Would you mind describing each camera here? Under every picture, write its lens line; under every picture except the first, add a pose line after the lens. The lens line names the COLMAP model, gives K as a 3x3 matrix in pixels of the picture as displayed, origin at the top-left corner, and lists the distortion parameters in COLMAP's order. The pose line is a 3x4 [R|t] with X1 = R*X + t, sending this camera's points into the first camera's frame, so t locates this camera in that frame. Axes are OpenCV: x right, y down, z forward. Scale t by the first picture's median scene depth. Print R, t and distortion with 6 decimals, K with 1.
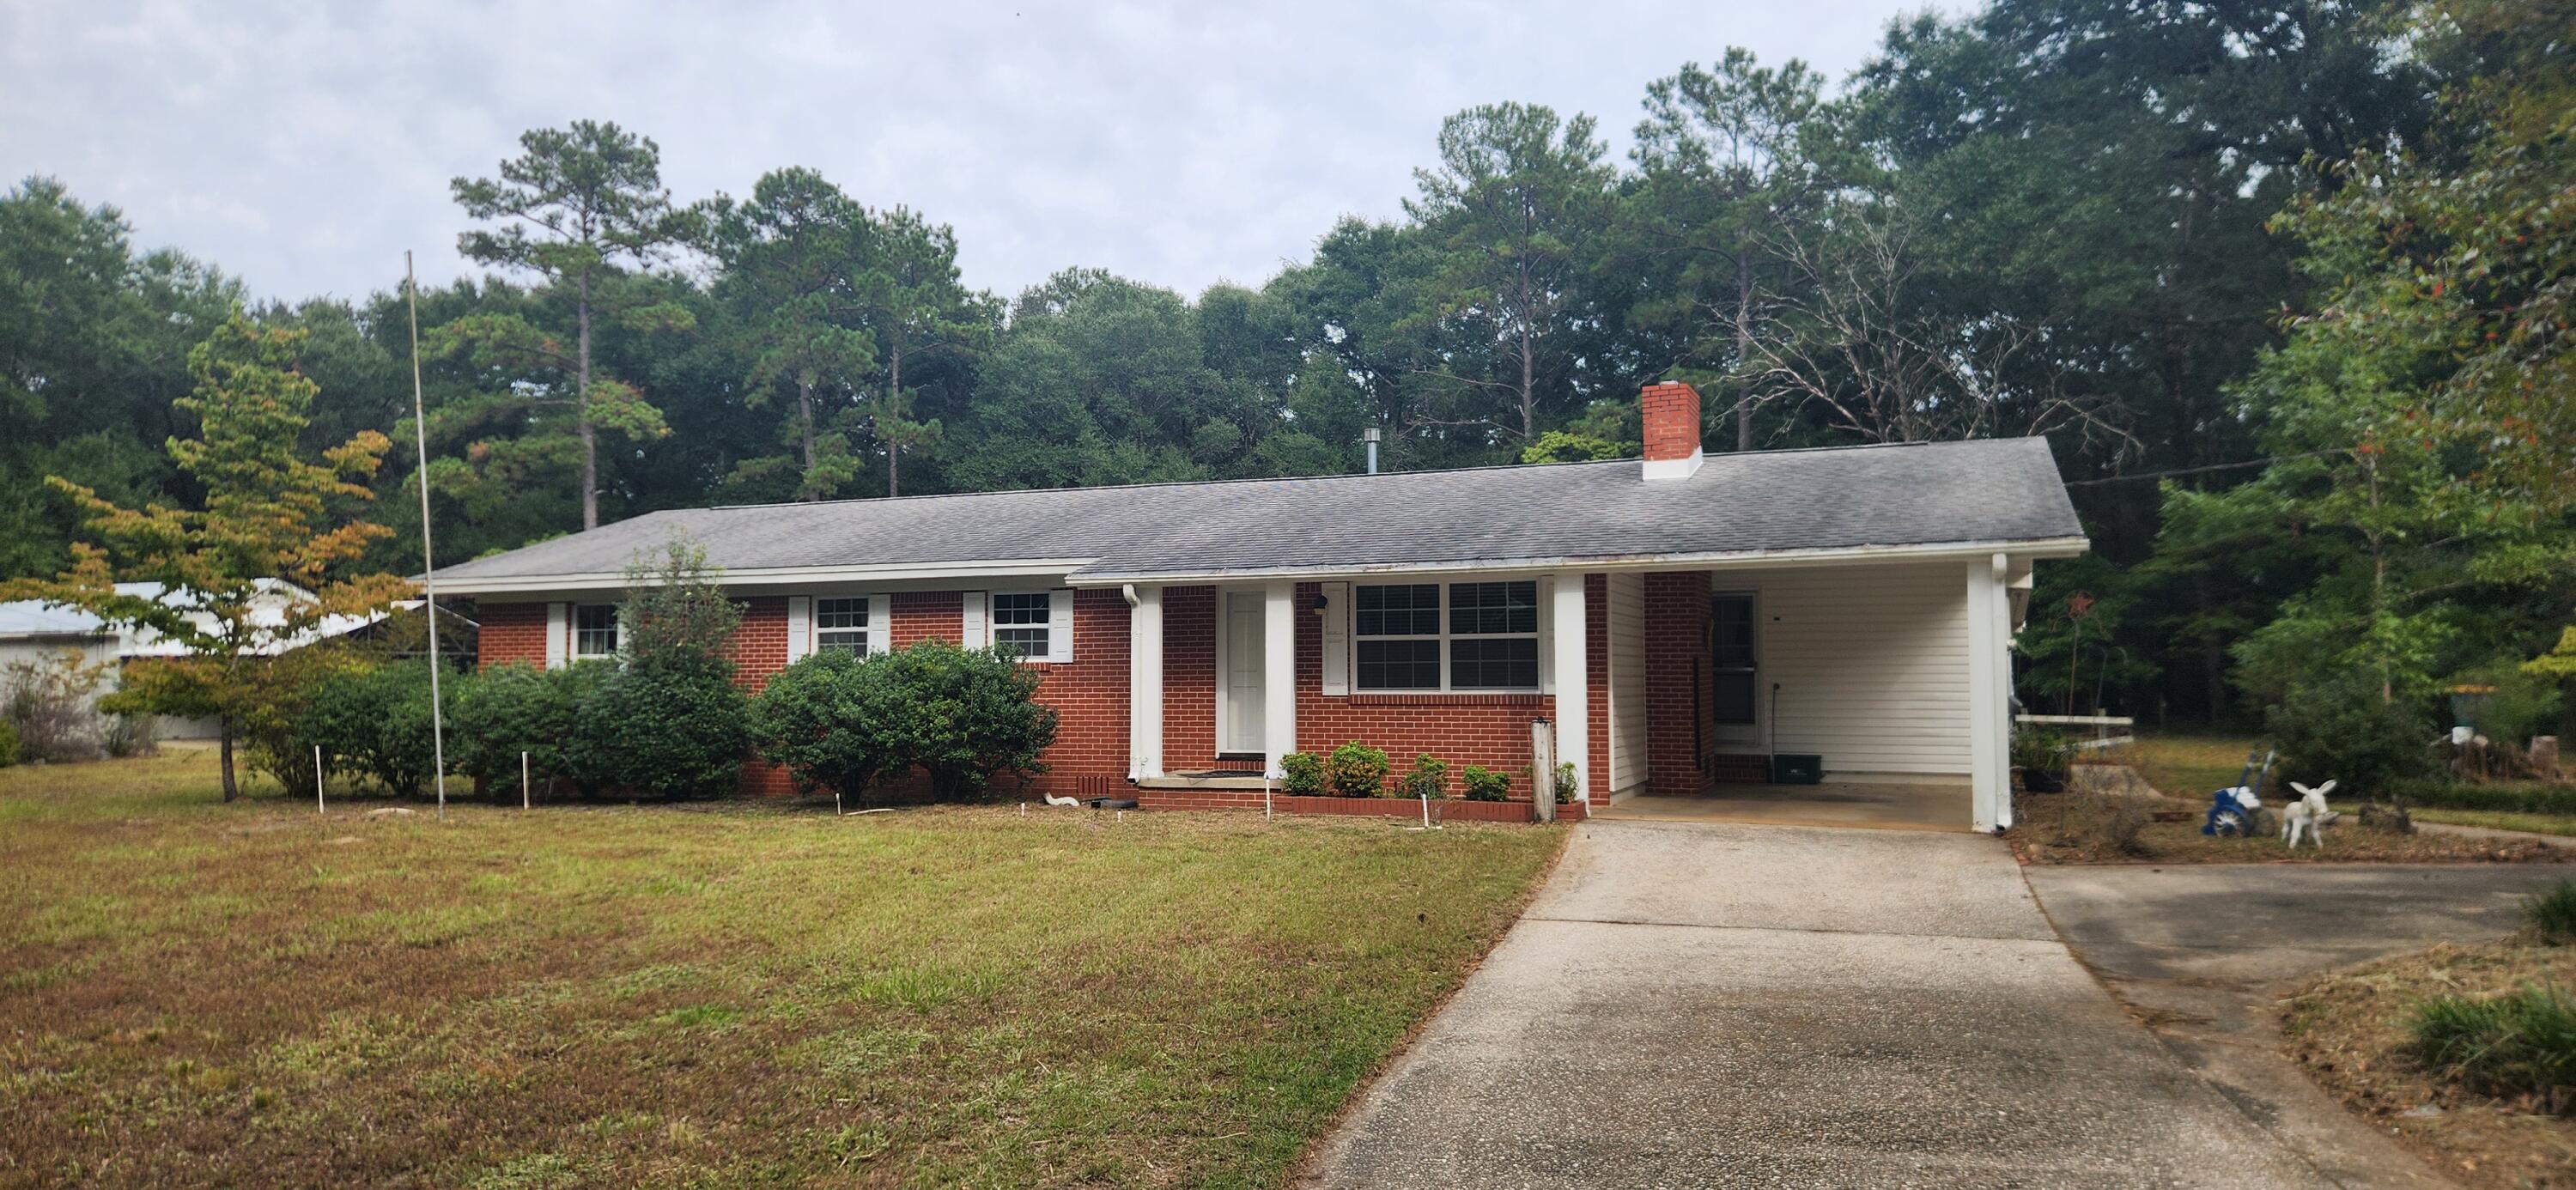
lens RADIAL K [[1706.0, 0, 1266.6], [0, 1706.0, 594.1], [0, 0, 1]] dist [0.077528, -0.068586]
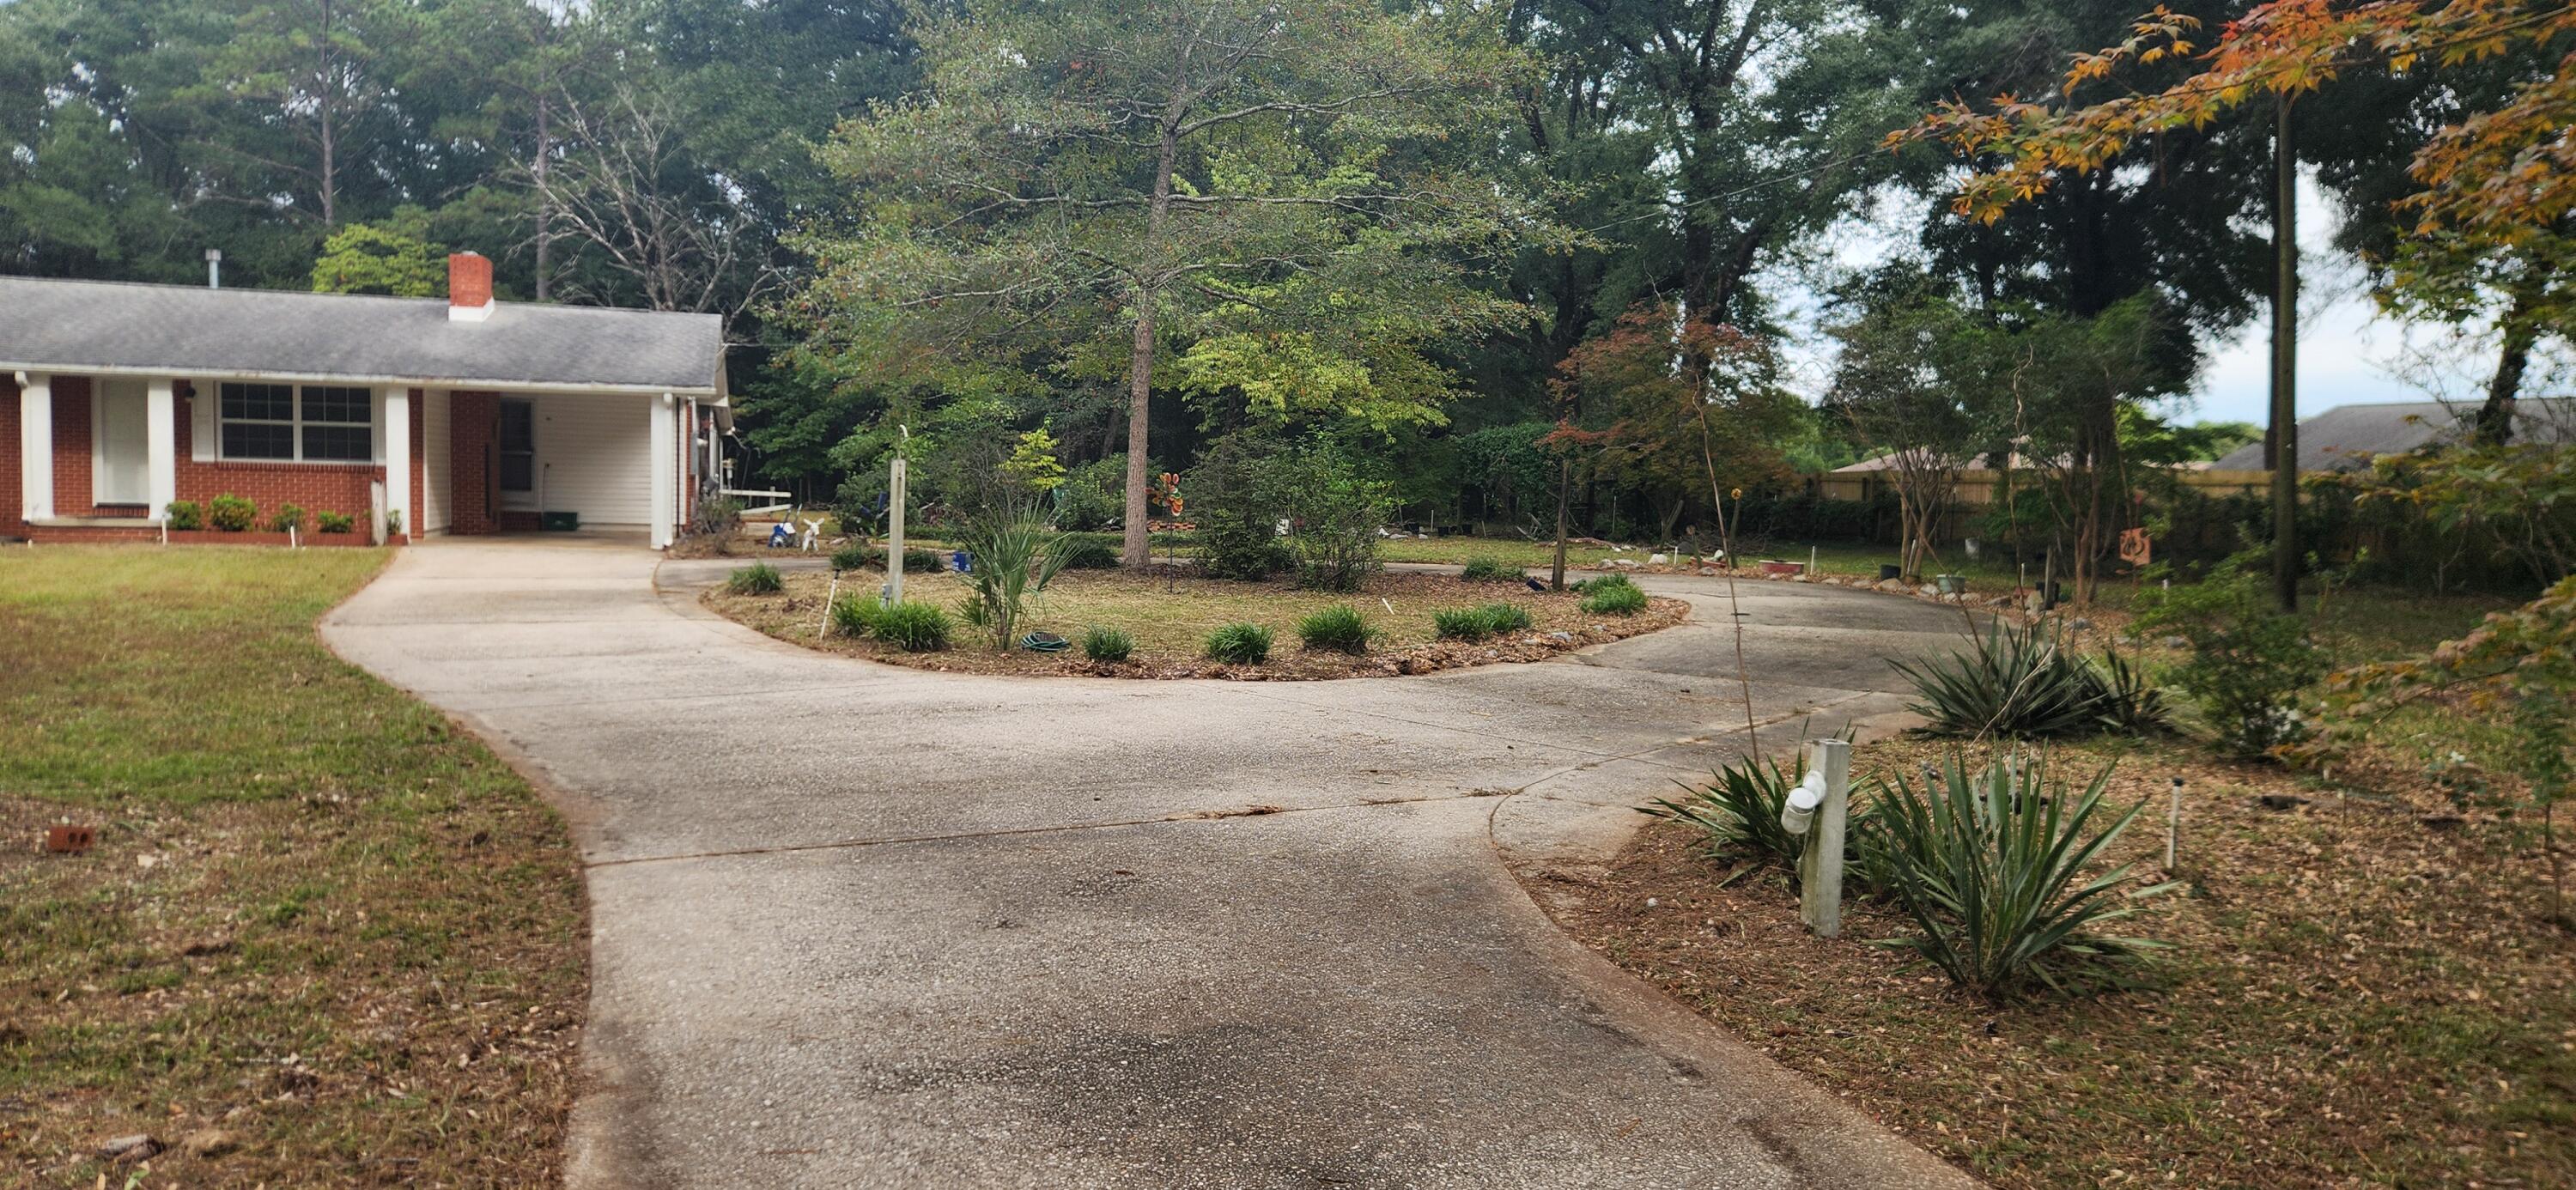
lens RADIAL K [[1706.0, 0, 1266.6], [0, 1706.0, 594.1], [0, 0, 1]] dist [0.077528, -0.068586]
pose [[0.790921, -0.016618, 0.611692, -0.056785], [-0.058778, 0.992946, 0.102975, -0.011761], [-0.609088, -0.117400, 0.784365, -0.254428]]
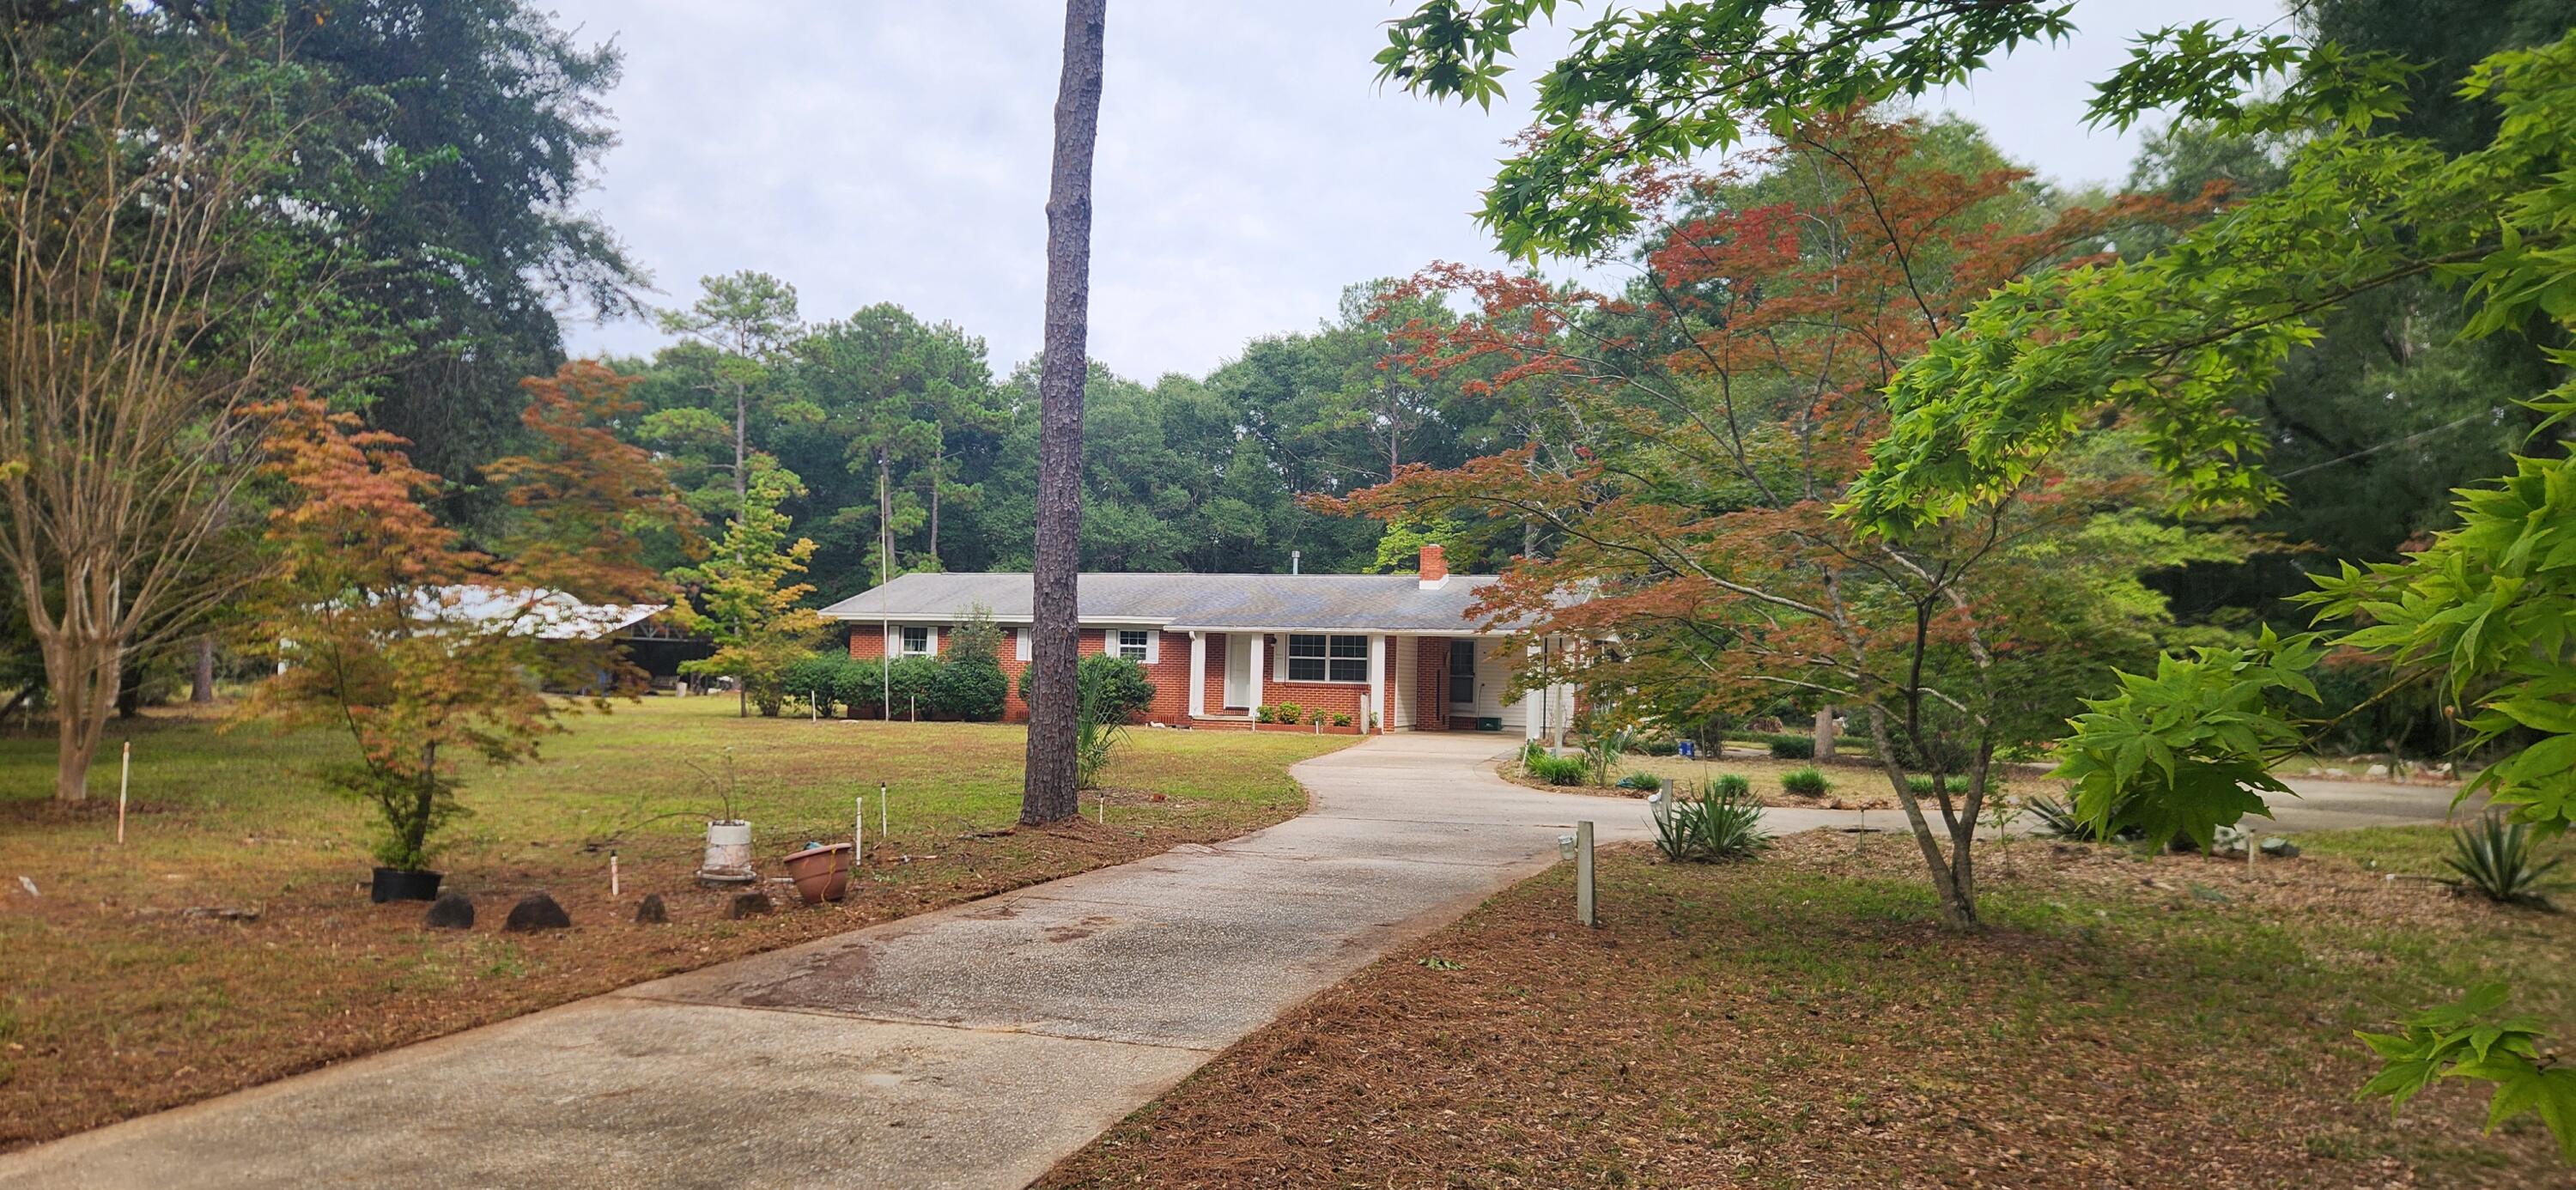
lens RADIAL K [[1706.0, 0, 1266.6], [0, 1706.0, 594.1], [0, 0, 1]] dist [0.077528, -0.068586]
pose [[0.997402, 0.033801, 0.063609, -0.049823], [-0.033949, 0.999423, 0.001256, -0.024116], [-0.063529, -0.003412, 0.997974, -0.506138]]
